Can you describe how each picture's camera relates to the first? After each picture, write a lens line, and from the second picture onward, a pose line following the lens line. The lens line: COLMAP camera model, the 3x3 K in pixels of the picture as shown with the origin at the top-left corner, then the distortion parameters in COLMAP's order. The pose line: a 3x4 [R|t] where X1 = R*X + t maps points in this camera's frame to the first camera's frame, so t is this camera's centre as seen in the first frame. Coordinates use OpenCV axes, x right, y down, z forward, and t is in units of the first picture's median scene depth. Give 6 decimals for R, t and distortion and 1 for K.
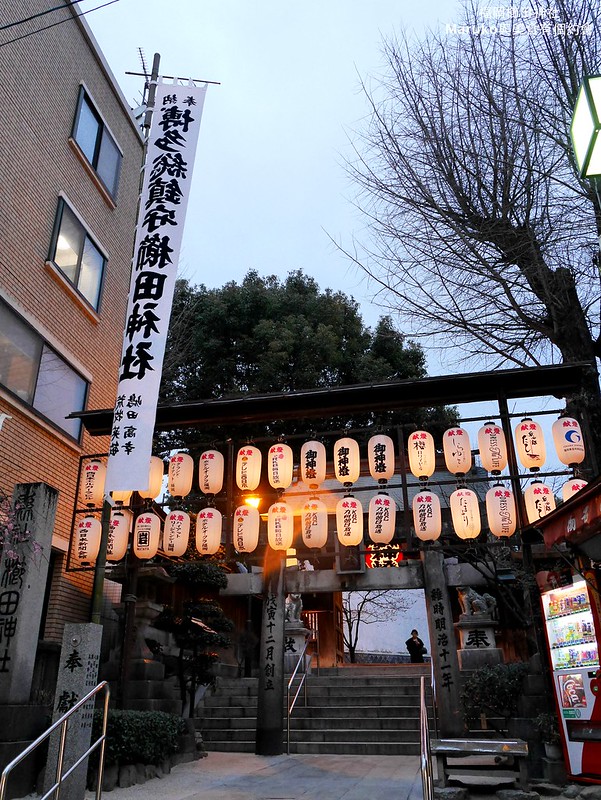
lens RADIAL K [[656.7, 0, 300.5], [0, 656.7, 400.0], [0, 0, 1]] dist [0.008436, -0.002197]
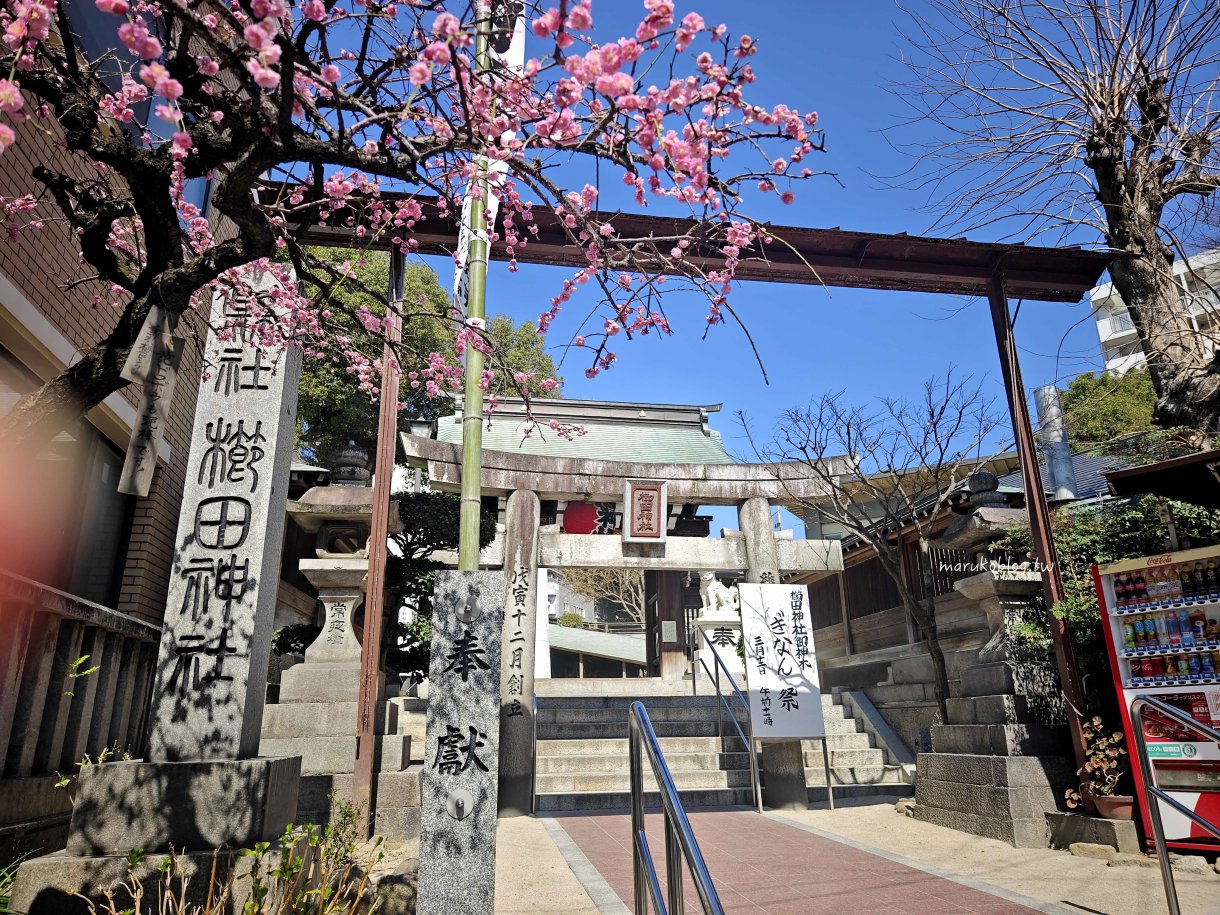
lens RADIAL K [[822.4, 0, 610.0], [0, 822.4, 457.5], [0, 0, 1]] dist [0.002820, -0.002692]
pose [[0.912215, 0.117844, 0.392399, -0.421139], [-0.162922, 0.983099, 0.083507, 0.180462], [-0.375926, -0.140107, 0.915997, 0.426760]]
